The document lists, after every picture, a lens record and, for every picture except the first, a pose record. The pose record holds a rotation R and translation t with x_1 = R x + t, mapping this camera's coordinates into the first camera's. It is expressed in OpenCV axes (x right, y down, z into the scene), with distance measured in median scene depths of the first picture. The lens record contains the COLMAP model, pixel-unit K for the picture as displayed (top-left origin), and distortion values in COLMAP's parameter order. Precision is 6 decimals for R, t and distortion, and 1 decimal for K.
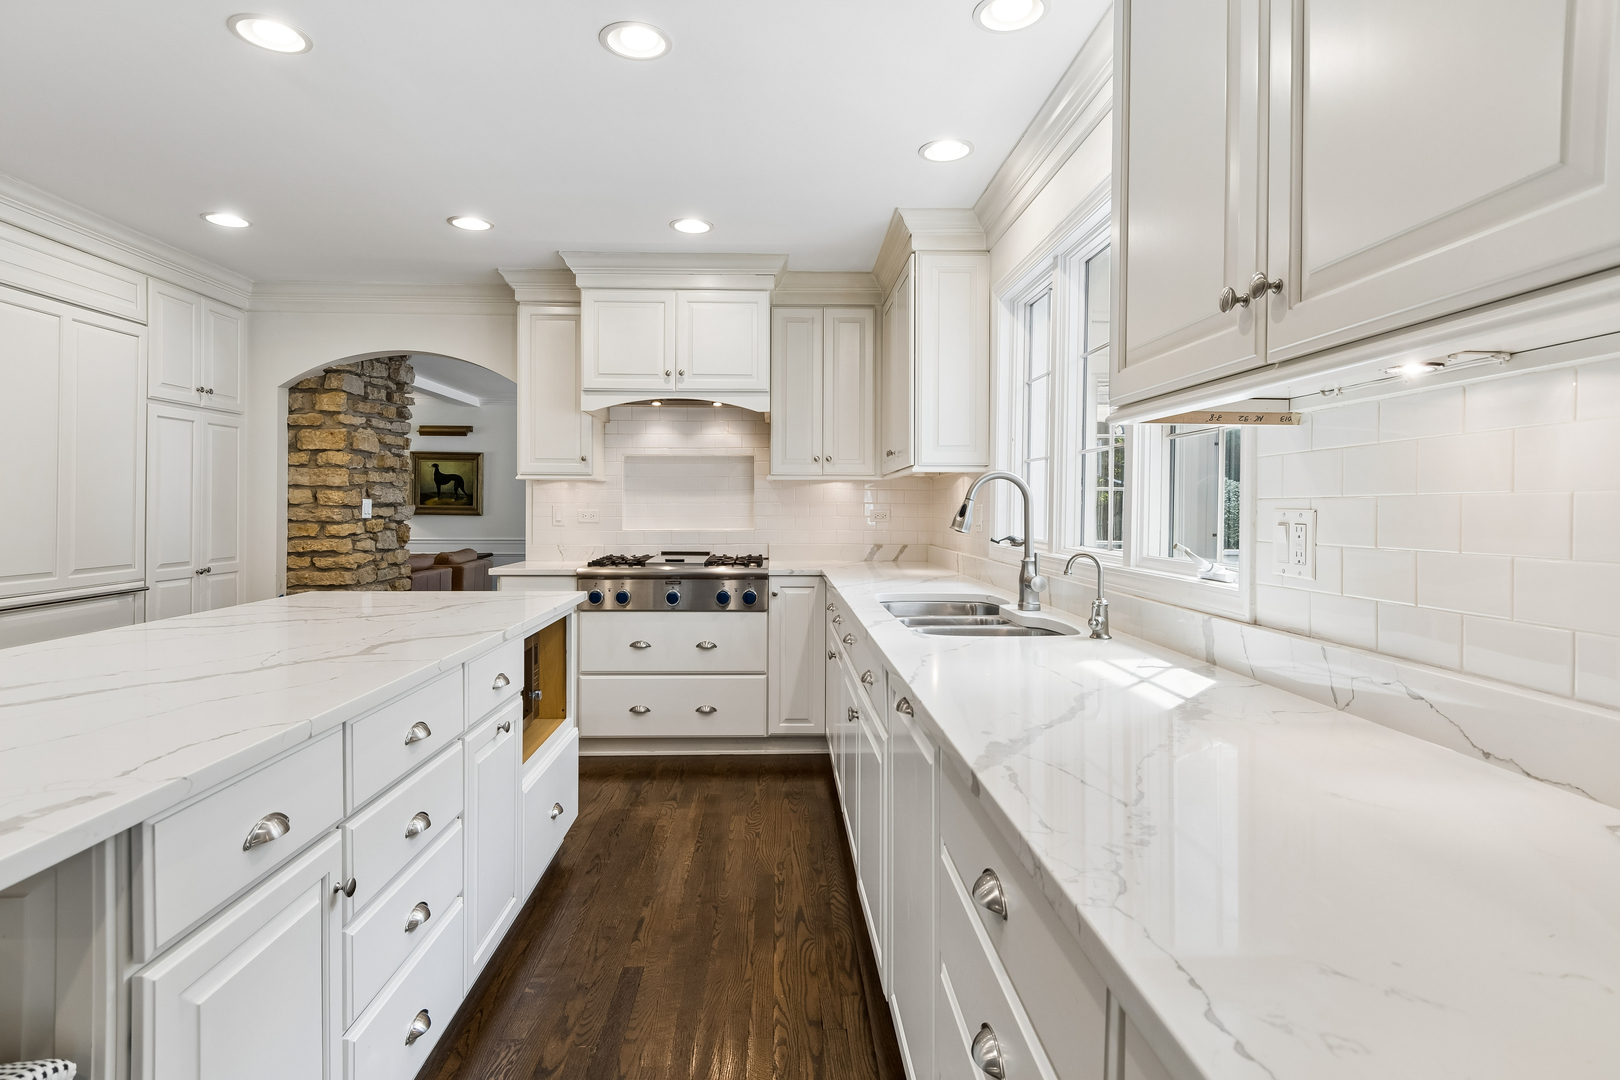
lens RADIAL K [[855.7, 0, 800.9], [0, 855.7, 524.1], [0, 0, 1]] dist [0.003322, -0.002702]
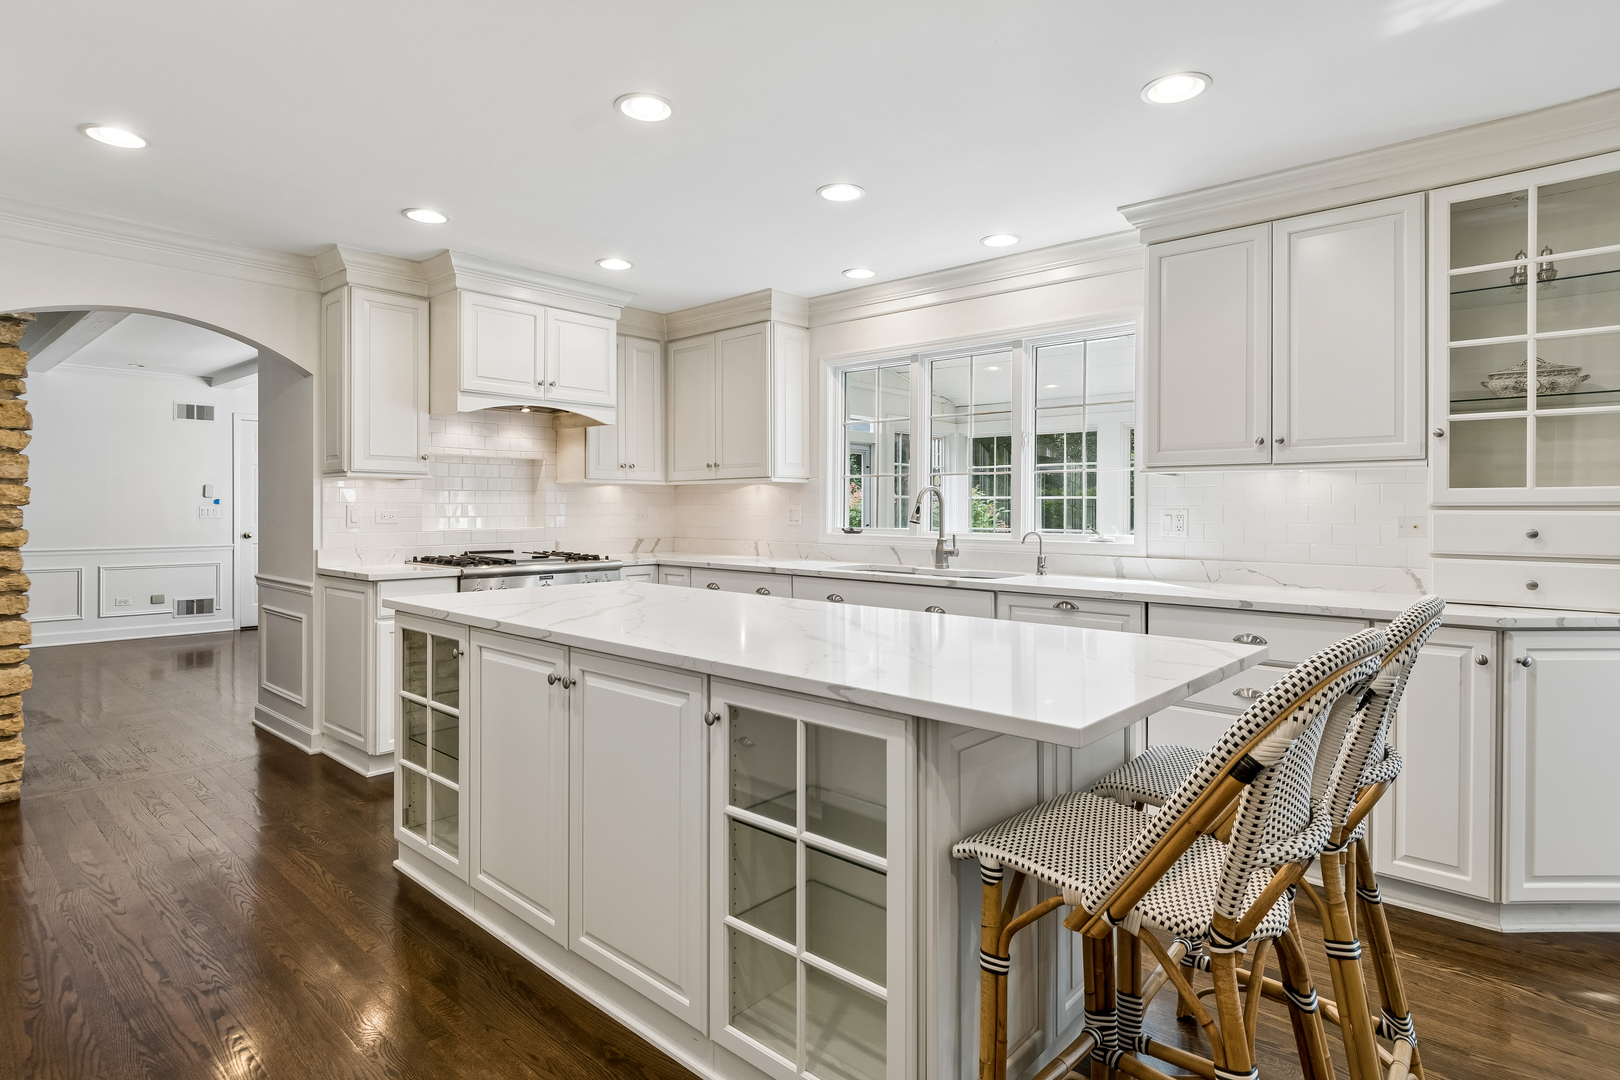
lens RADIAL K [[855.7, 0, 811.2], [0, 855.7, 511.8], [0, 0, 1]] dist [0.003322, -0.002702]
pose [[0.693447, -0.003984, 0.720497, -0.640941], [0.013100, 0.999889, -0.007079, -0.001863], [-0.720389, 0.014348, 0.693422, 0.008000]]
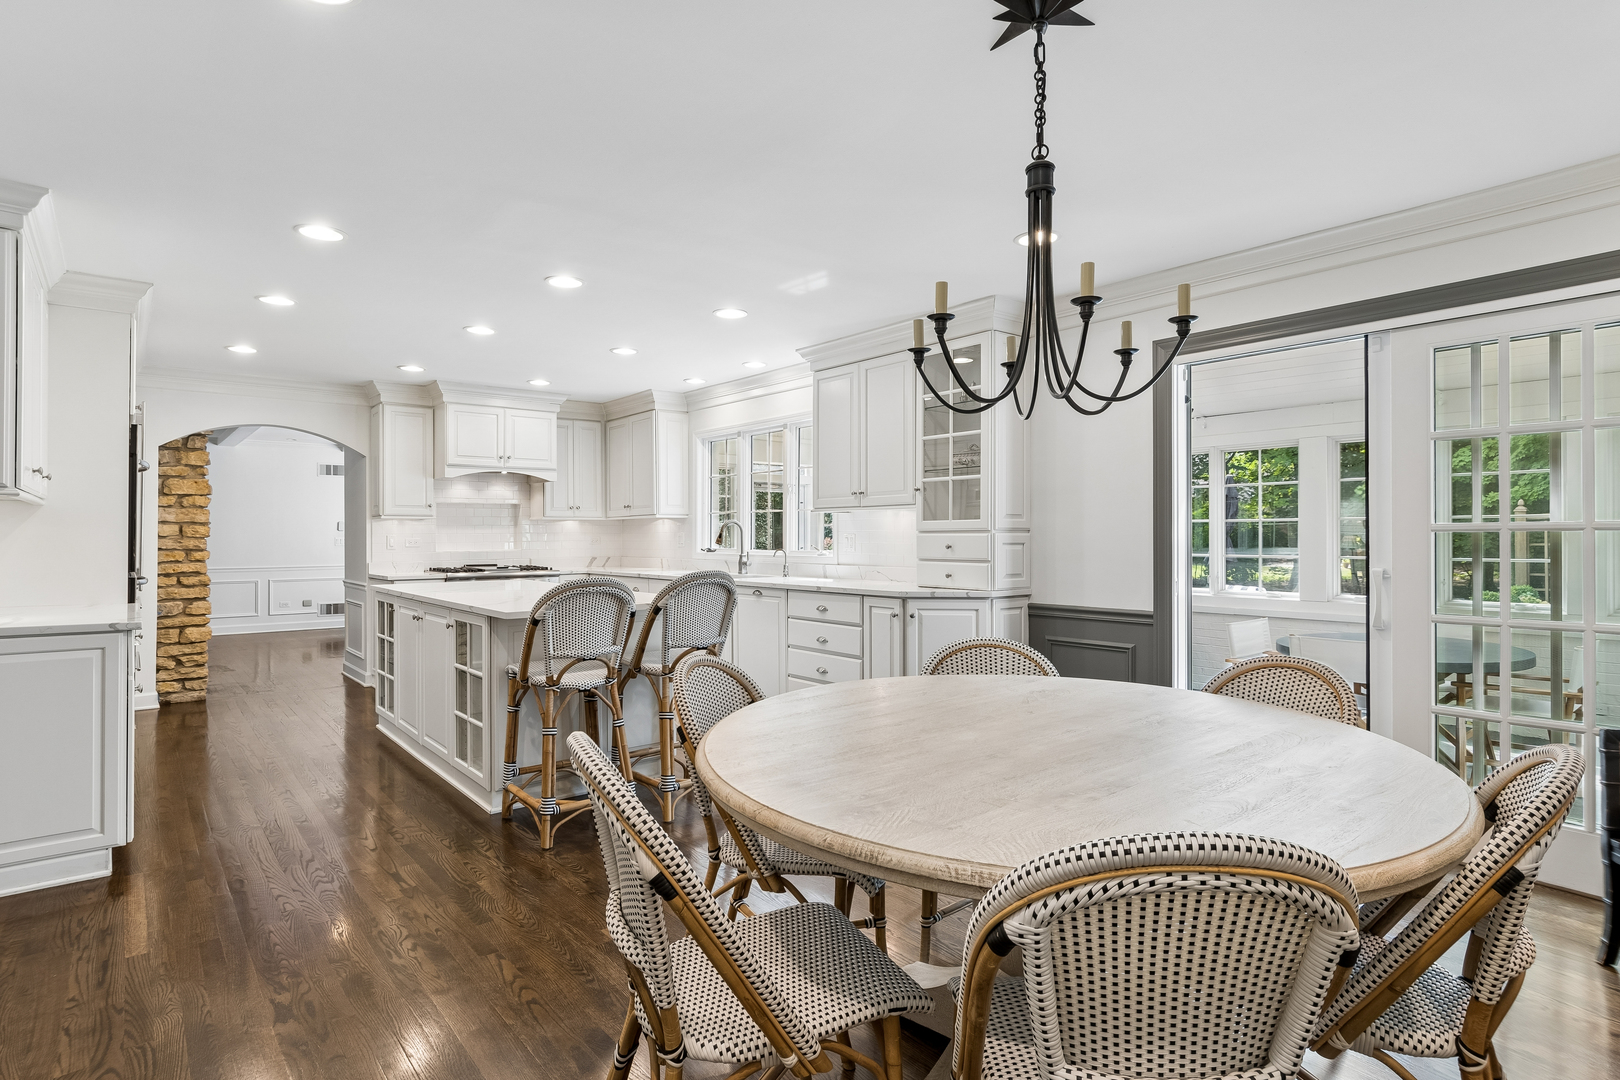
lens RADIAL K [[855.7, 0, 818.8], [0, 855.7, 532.8], [0, 0, 1]] dist [0.003322, -0.002702]
pose [[0.794883, -0.005762, 0.606735, -0.631240], [0.019486, 0.999682, -0.016036, 0.012417], [-0.606449, 0.024569, 0.794743, -0.672731]]
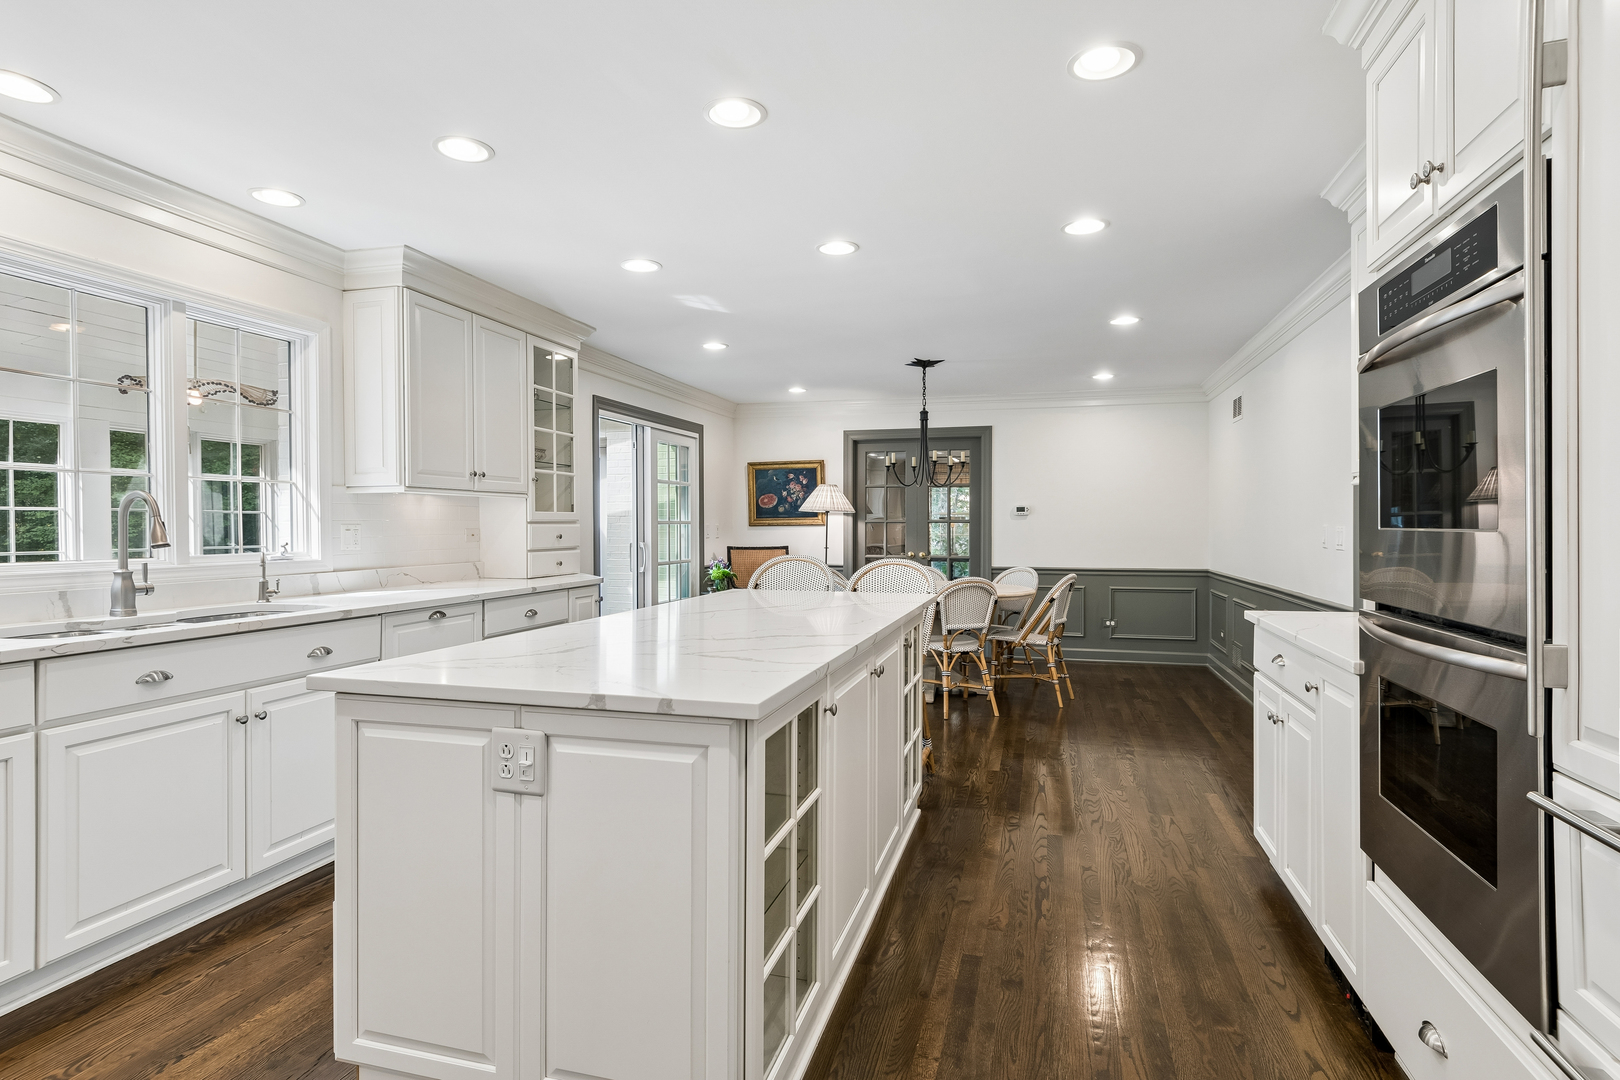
lens RADIAL K [[855.7, 0, 794.6], [0, 855.7, 531.8], [0, 0, 1]] dist [0.003322, -0.002702]
pose [[-0.949338, -0.009878, 0.314100, -0.516590], [-0.000086, 0.999514, 0.031172, -0.025178], [-0.314255, 0.029566, -0.948878, 1.011901]]
